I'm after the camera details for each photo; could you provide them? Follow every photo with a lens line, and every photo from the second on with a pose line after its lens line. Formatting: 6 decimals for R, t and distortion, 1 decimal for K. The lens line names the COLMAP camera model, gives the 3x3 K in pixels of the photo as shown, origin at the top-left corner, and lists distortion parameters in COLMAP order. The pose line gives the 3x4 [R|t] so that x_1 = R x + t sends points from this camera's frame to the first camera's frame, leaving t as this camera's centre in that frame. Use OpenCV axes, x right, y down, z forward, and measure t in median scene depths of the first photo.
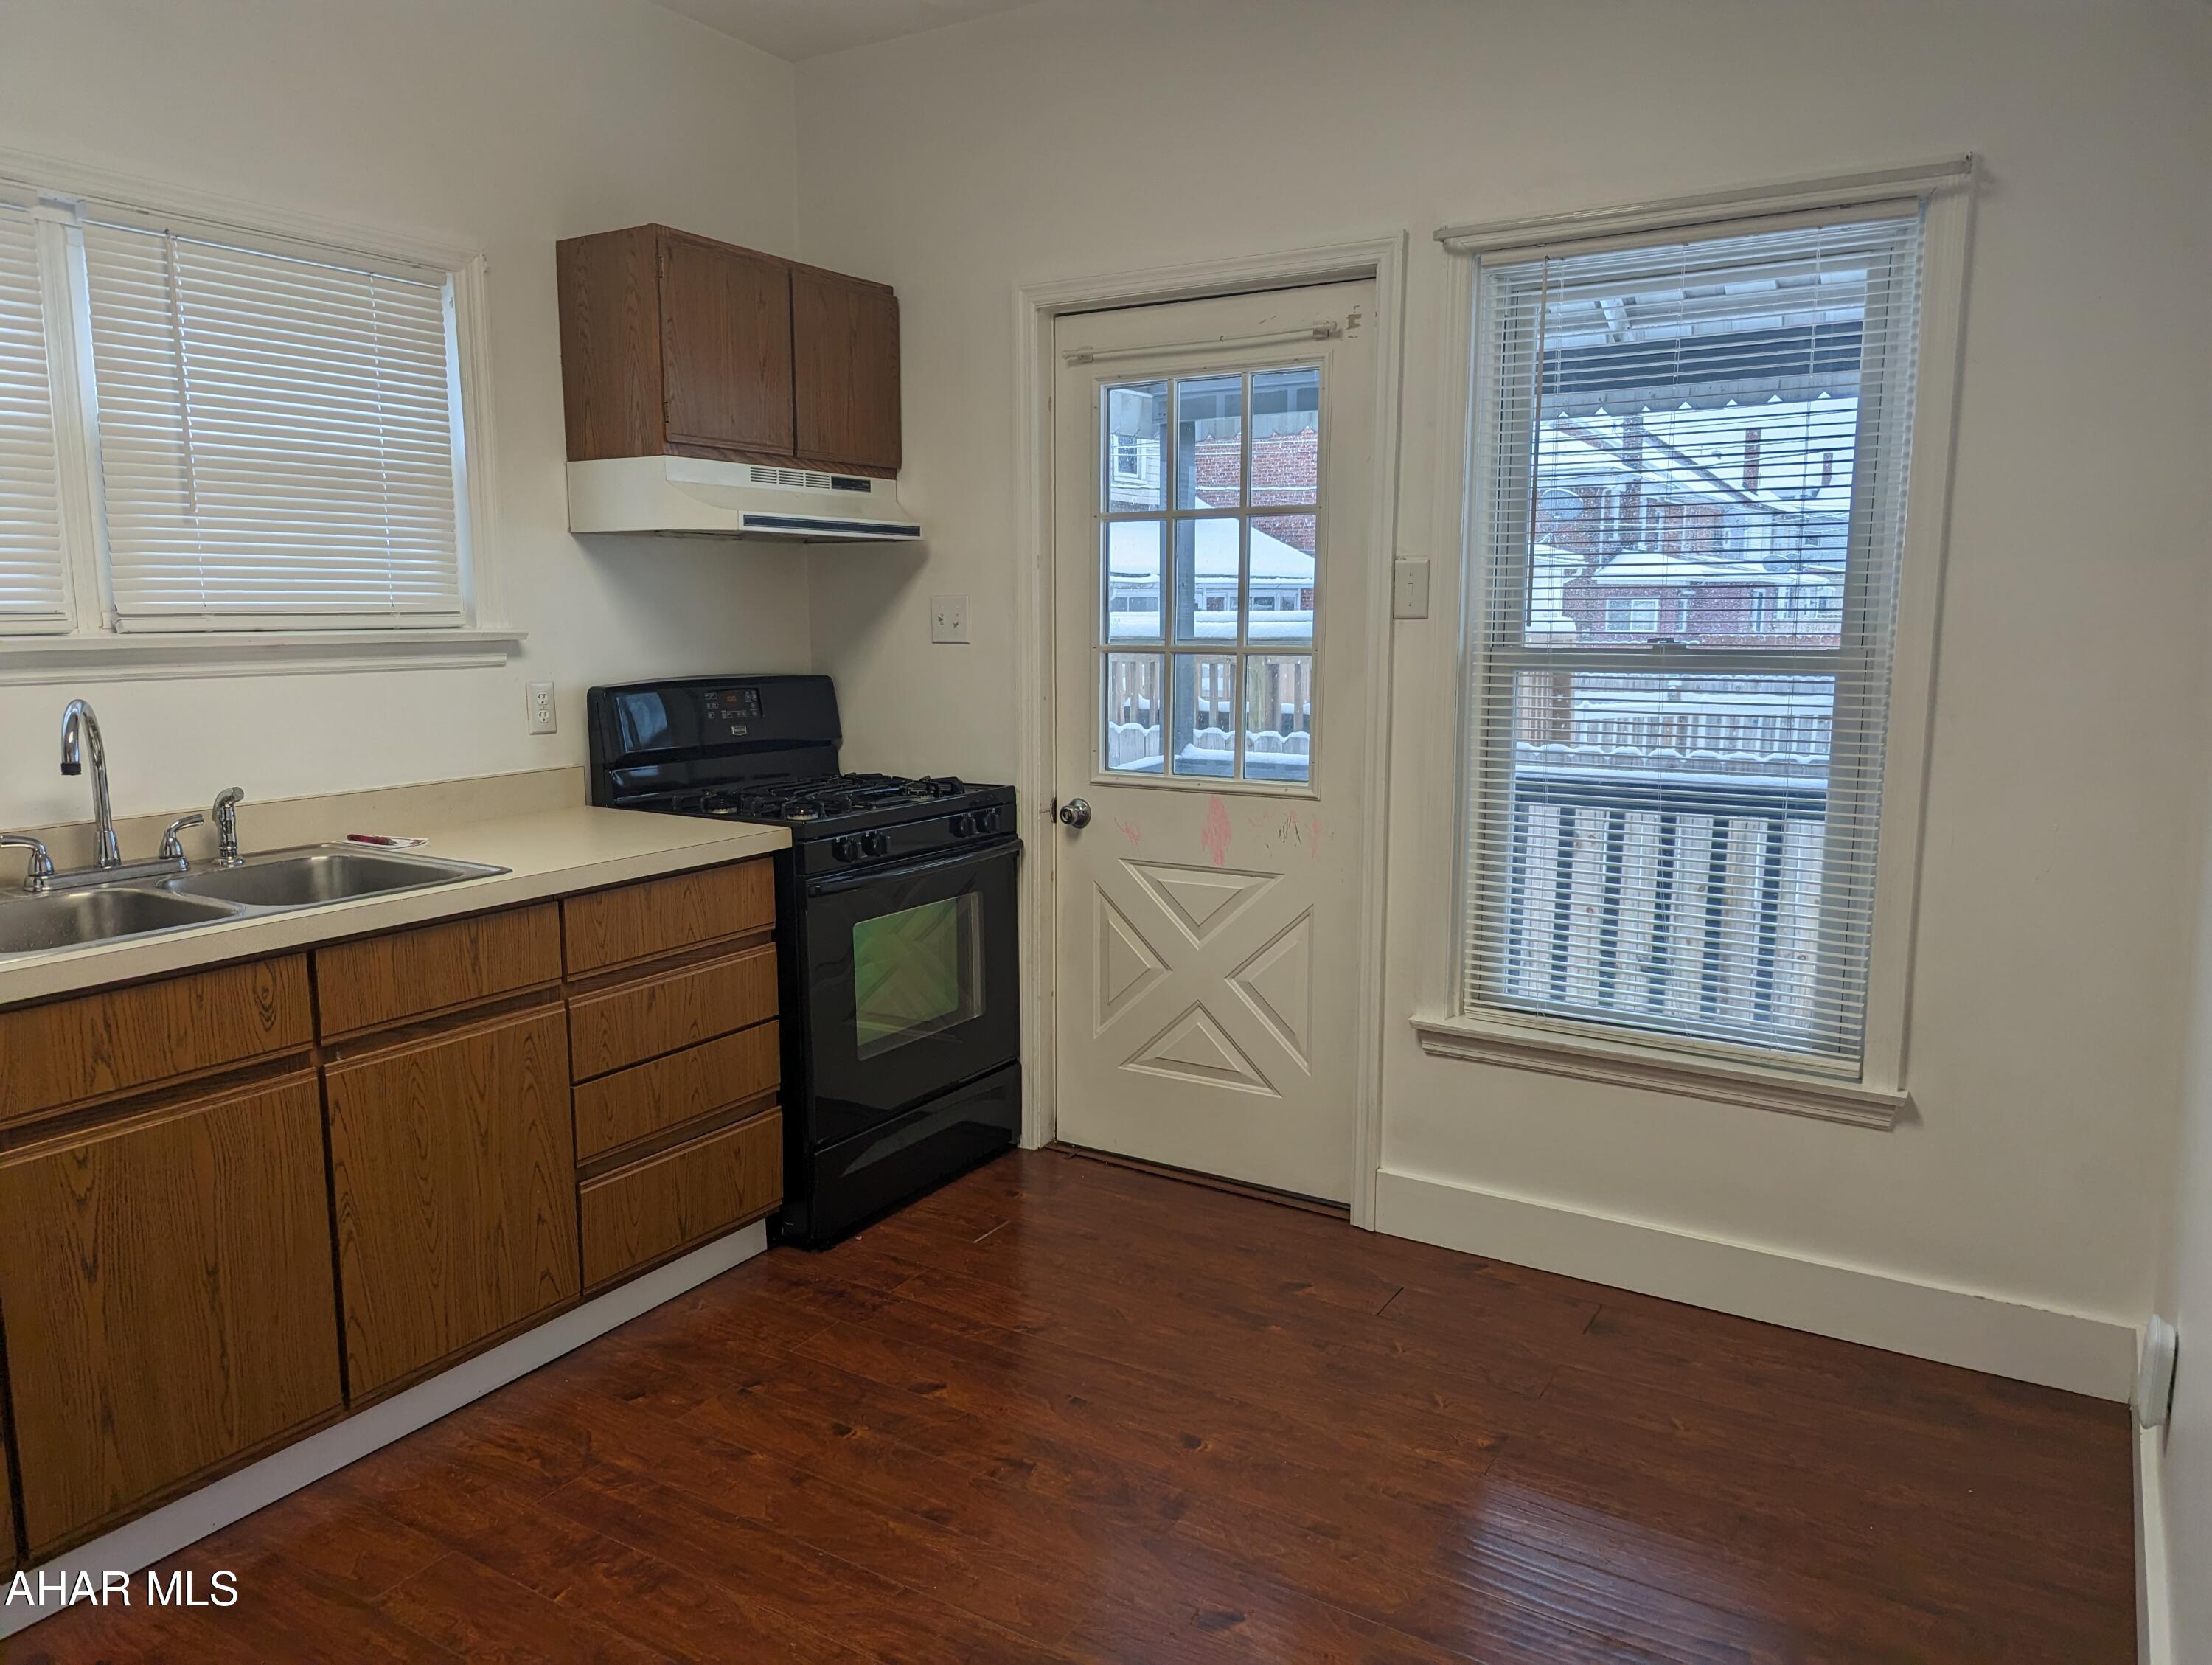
lens RADIAL K [[1528.9, 0, 1108.0], [0, 1528.9, 789.9], [0, 0, 1]] dist [0.003078, 0.004078]
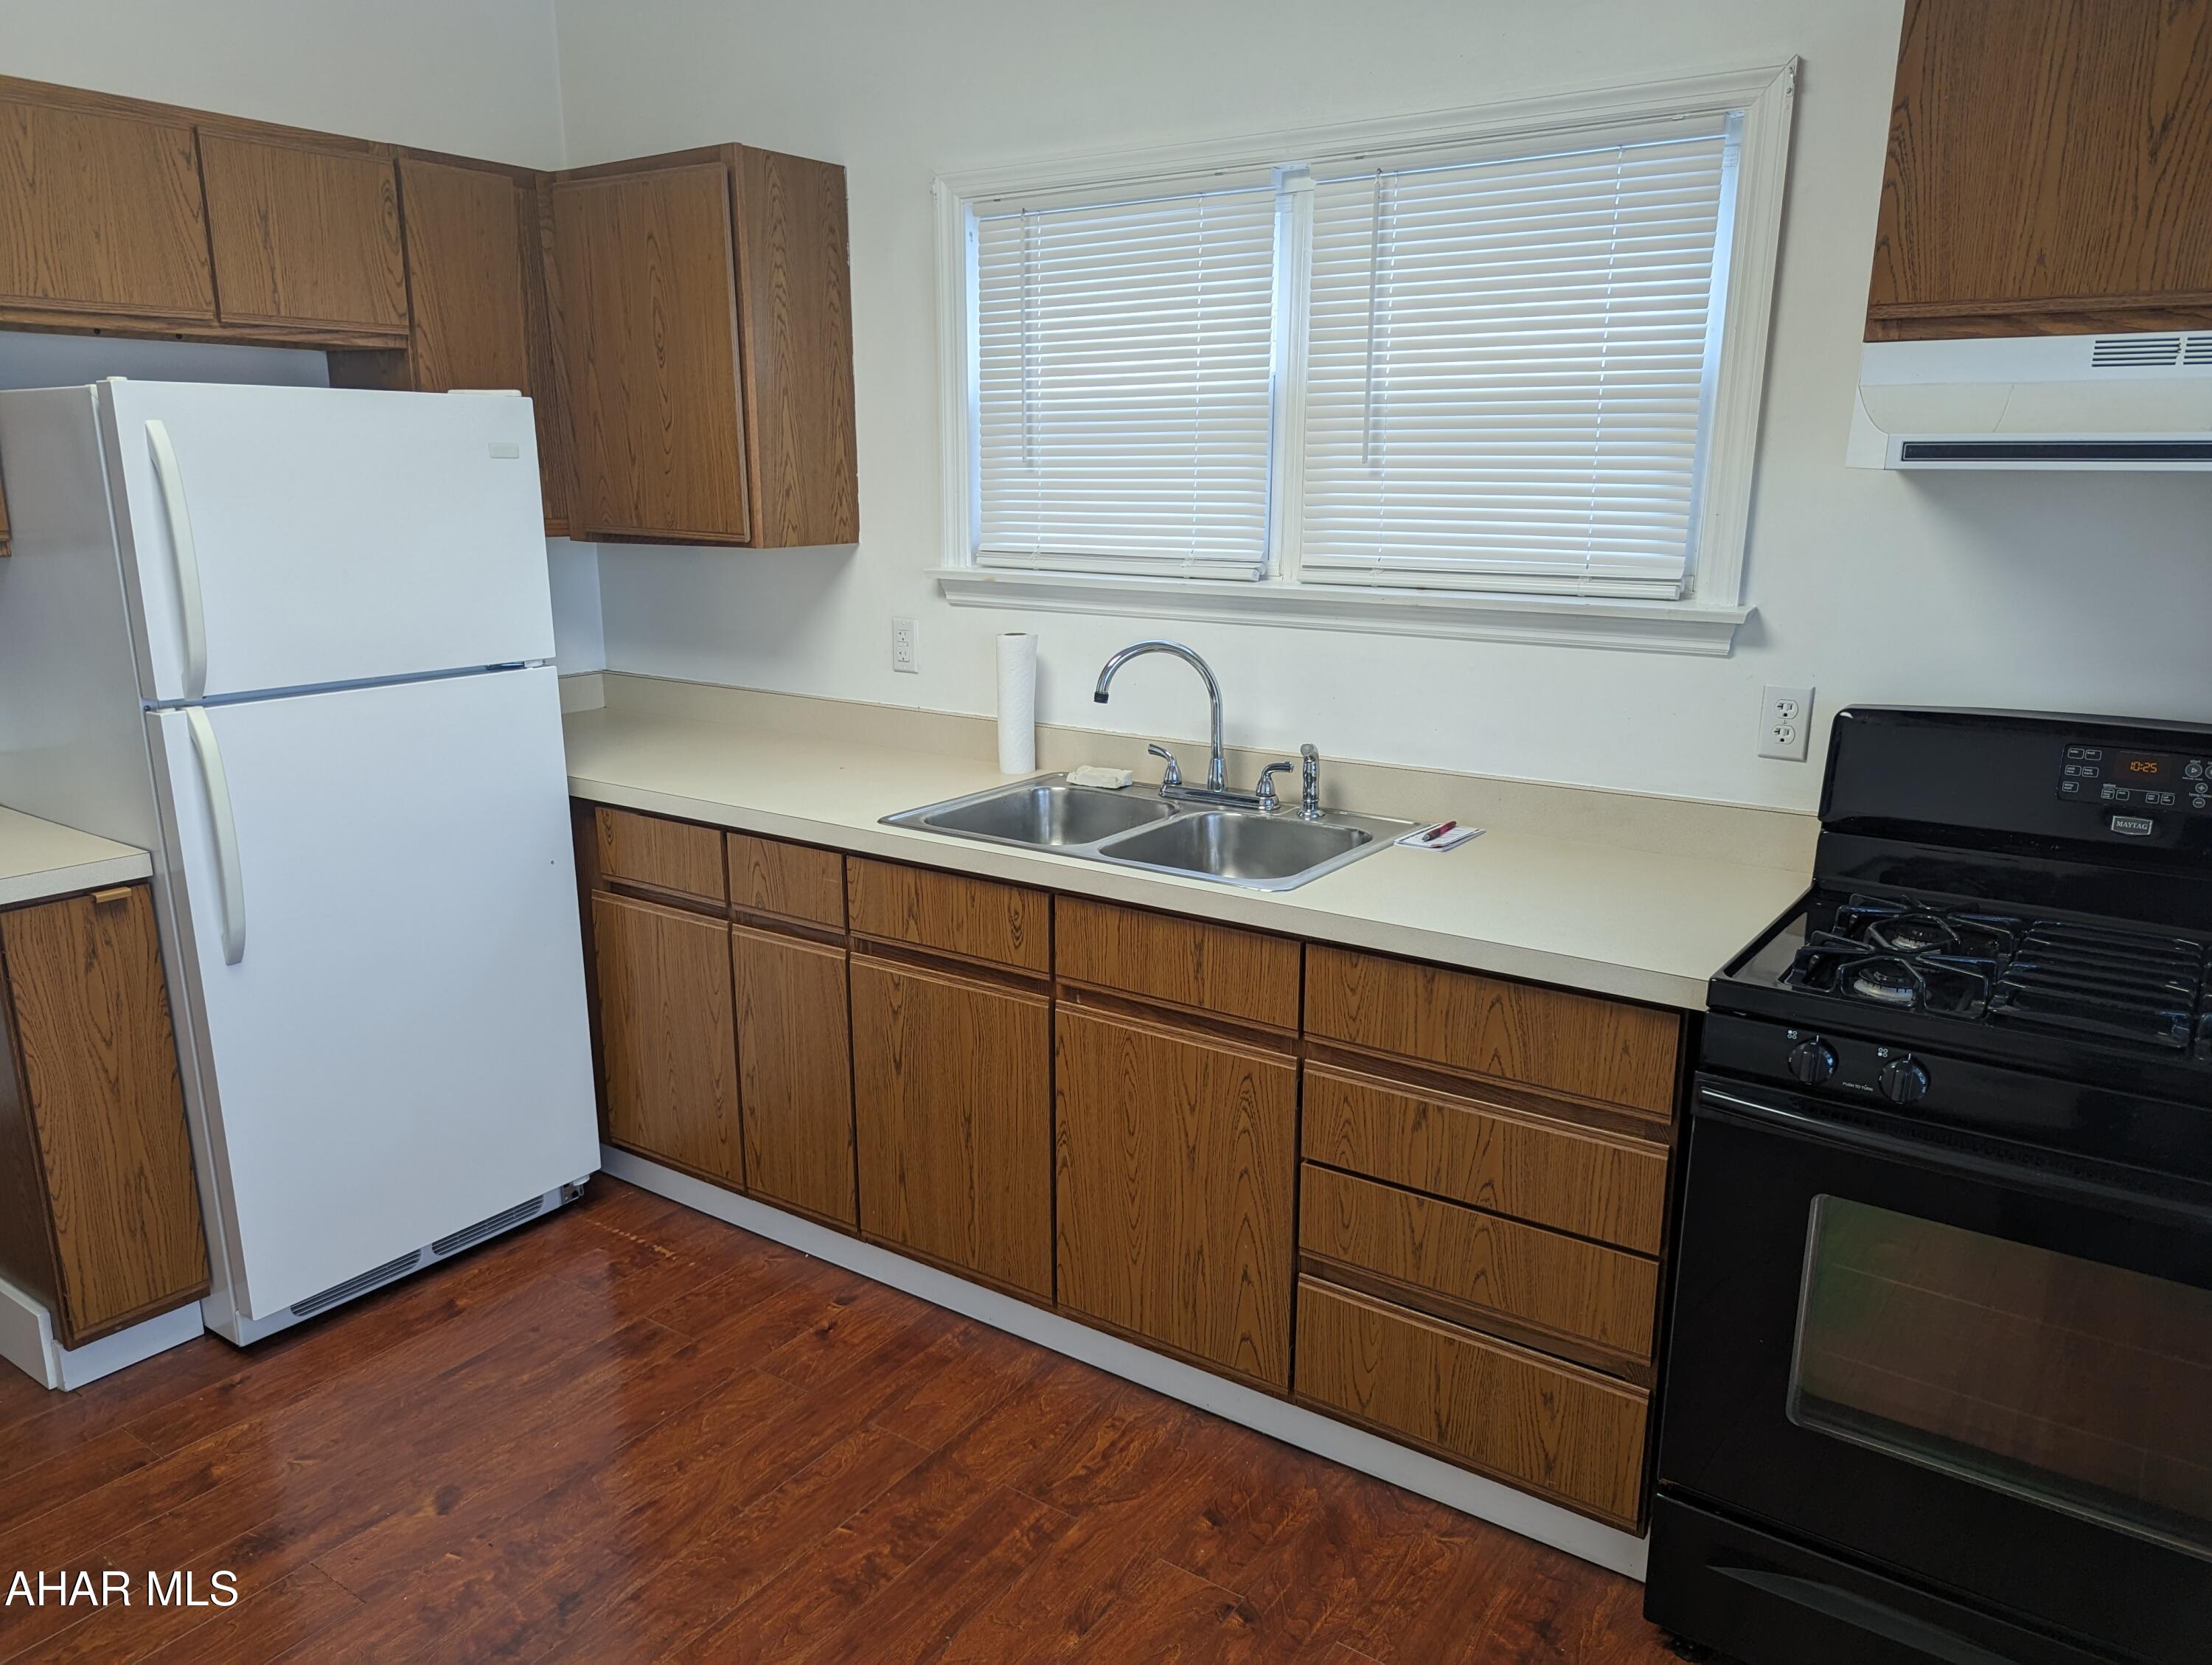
lens RADIAL K [[1541.6, 0, 1106.0], [0, 1541.6, 832.5], [0, 0, 1]] dist [0.040994, -0.044228]
pose [[-0.054471, 0.228379, -0.972047, 0.461022], [-0.129529, 0.963651, 0.233665, -0.172062], [0.990078, 0.138636, -0.022909, 0.932946]]
